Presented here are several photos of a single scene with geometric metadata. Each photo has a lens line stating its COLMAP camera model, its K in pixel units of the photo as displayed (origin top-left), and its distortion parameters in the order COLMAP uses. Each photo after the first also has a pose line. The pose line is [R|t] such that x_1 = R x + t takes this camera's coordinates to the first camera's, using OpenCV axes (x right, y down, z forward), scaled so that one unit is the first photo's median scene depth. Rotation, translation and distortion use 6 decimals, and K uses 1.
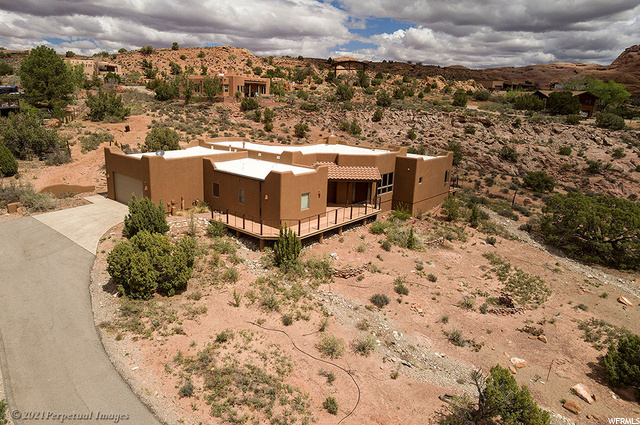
lens RADIAL K [[424.8, 0, 300.2], [0, 424.8, 211.9], [0, 0, 1]] dist [-0.055834, -0.000280]
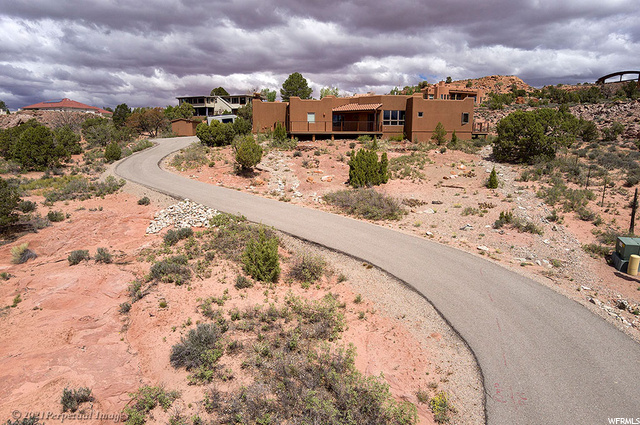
lens RADIAL K [[425.0, 0, 310.4], [0, 425.0, 212.9], [0, 0, 1]] dist [-0.005958, 0.001761]
pose [[0.756198, 0.094261, -0.647517, 0.931427], [-0.167007, 0.984599, -0.051707, 0.357351], [0.632671, 0.147240, 0.760294, -0.161598]]
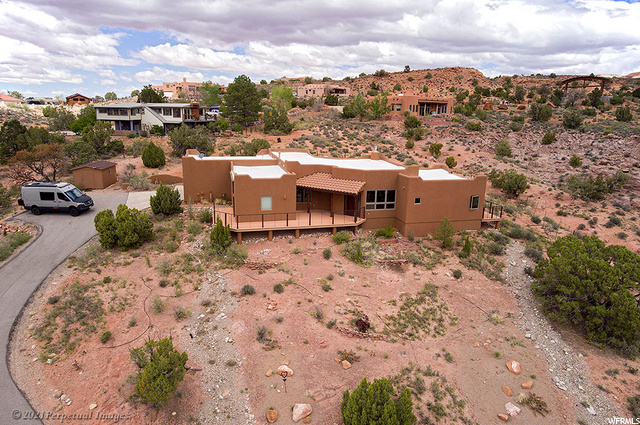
lens RADIAL K [[427.6, 0, 320.0], [0, 427.6, 212.5], [0, 0, 1]] dist [-0.023902, 0.002000]
pose [[0.839285, 0.118538, -0.530612, 0.630450], [-0.143839, 0.989580, -0.006444, -0.009694], [0.524320, 0.081731, 0.847590, 0.086858]]
